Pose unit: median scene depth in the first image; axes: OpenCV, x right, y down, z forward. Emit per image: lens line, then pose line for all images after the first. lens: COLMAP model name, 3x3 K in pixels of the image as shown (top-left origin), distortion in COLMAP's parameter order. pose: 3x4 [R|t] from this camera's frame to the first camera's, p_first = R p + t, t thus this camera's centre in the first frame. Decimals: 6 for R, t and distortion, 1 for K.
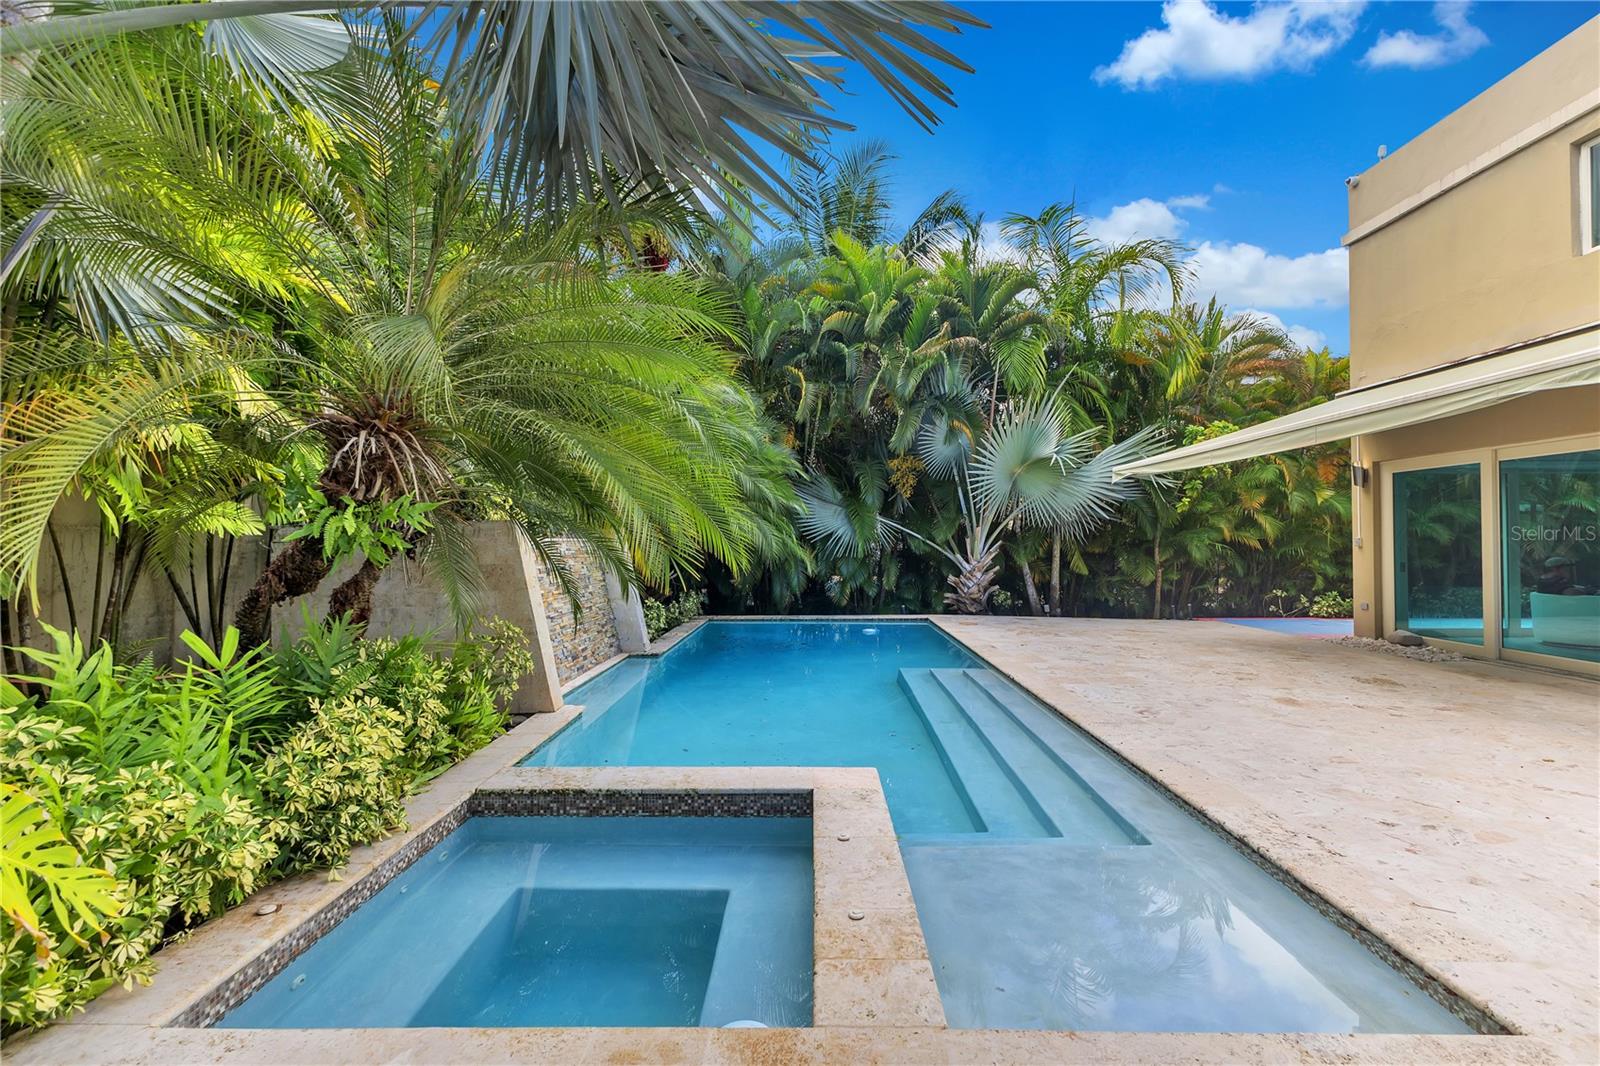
lens RADIAL K [[698.0, 0, 800.1], [0, 698.0, 530.6], [0, 0, 1]] dist [0.019737, -0.007480]
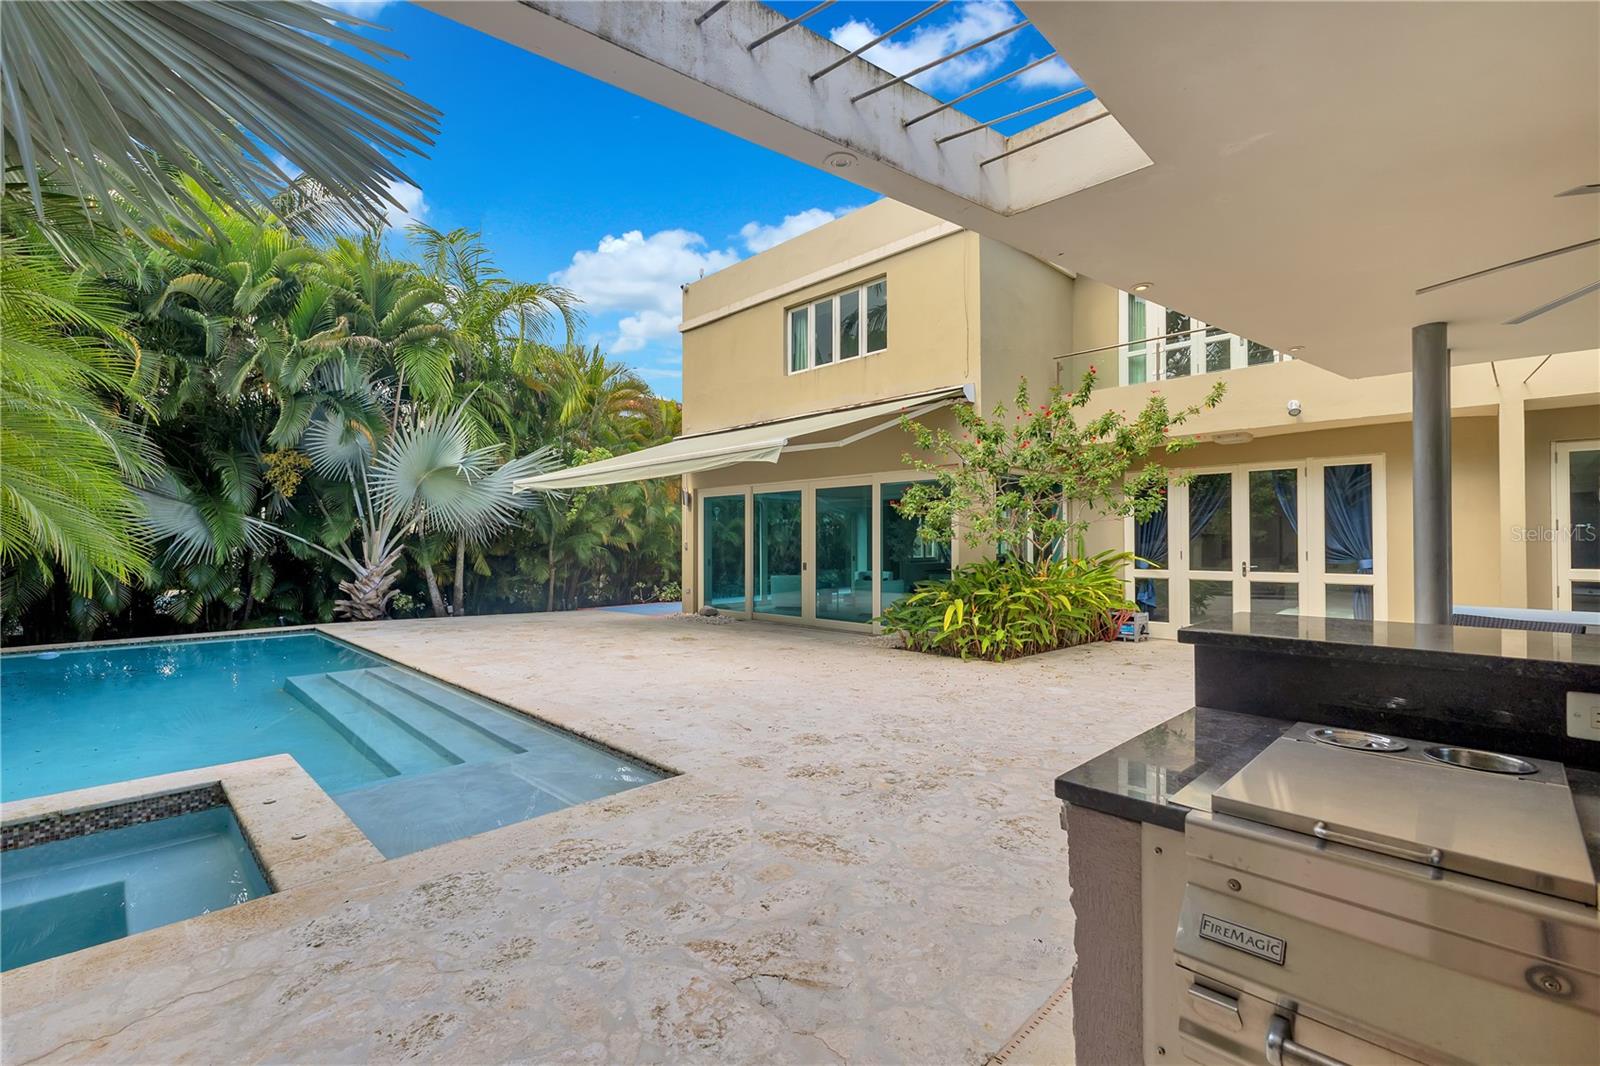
lens RADIAL K [[698.0, 0, 800.1], [0, 698.0, 530.6], [0, 0, 1]] dist [0.019737, -0.007480]
pose [[0.694197, 0.013294, 0.719662, -0.041863], [-0.010467, 0.999910, -0.008375, -0.003070], [-0.719709, -0.001719, 0.694274, -0.108003]]
